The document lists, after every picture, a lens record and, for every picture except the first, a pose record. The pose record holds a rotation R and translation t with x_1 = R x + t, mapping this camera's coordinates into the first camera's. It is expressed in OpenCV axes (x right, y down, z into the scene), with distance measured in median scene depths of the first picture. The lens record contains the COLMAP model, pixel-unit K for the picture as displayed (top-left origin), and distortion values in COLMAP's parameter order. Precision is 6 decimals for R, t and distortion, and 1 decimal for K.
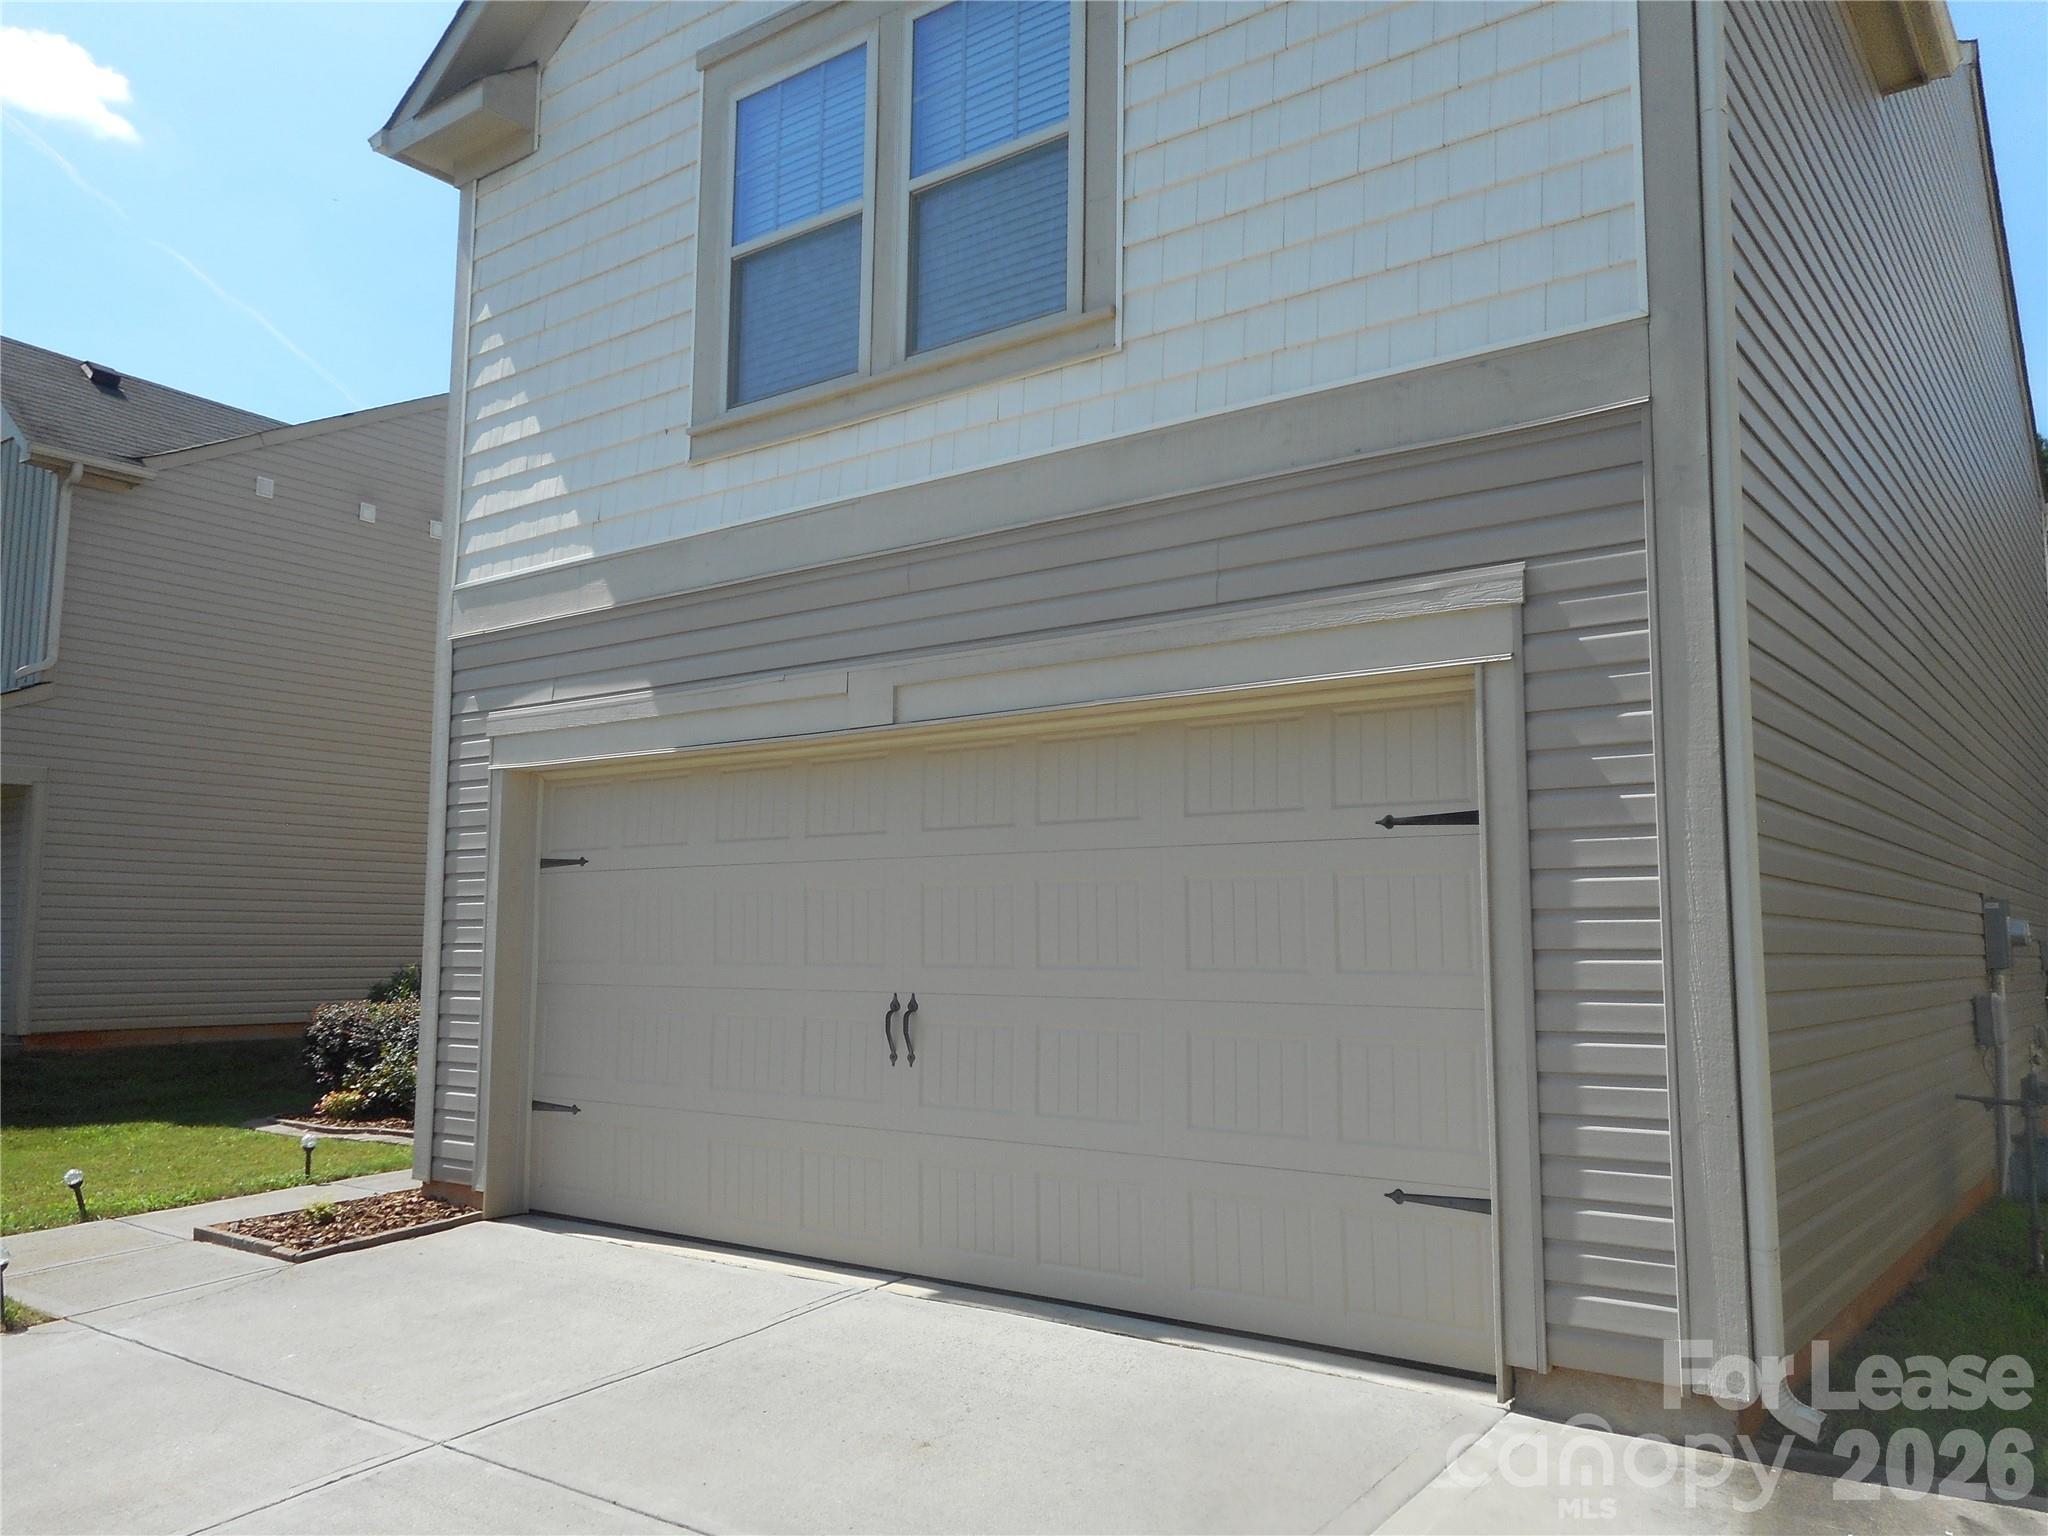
lens RADIAL K [[1557.2, 0, 1026.0], [0, 1557.2, 762.5], [0, 0, 1]] dist [-0.001851, 0.016028]
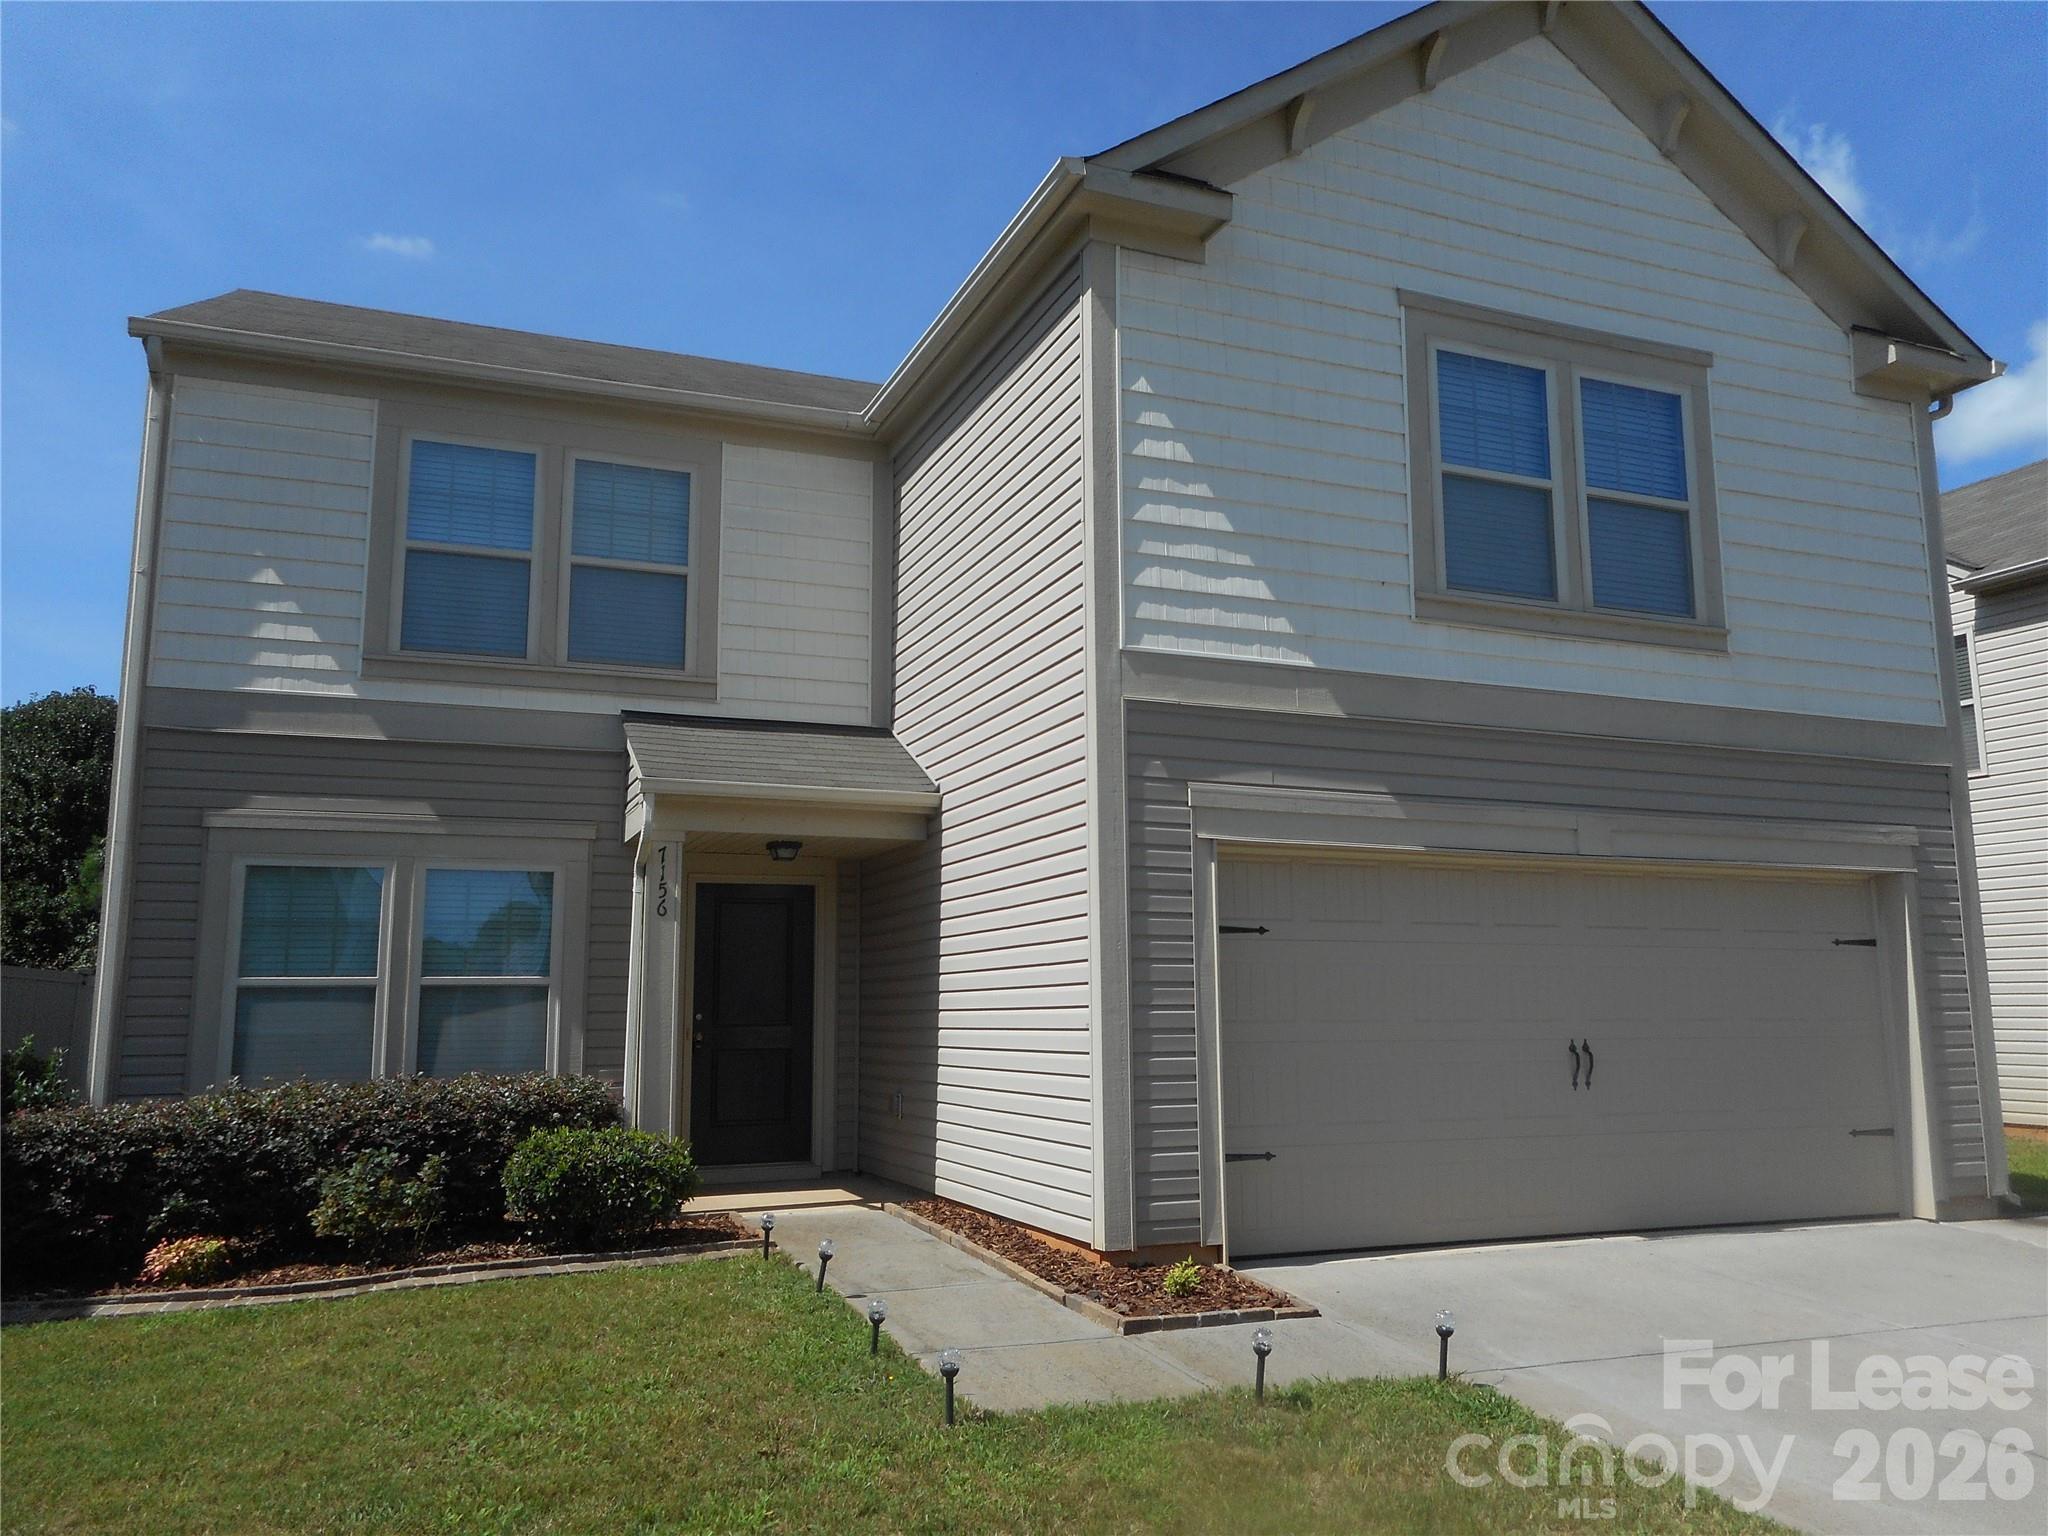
lens RADIAL K [[1557.2, 0, 1028.2], [0, 1557.2, 774.8], [0, 0, 1]] dist [-0.001851, 0.016028]
pose [[0.512787, 0.130320, 0.848567, -1.397772], [-0.093522, 0.991009, -0.095681, 0.079116], [-0.853407, -0.030296, 0.520365, 0.601987]]
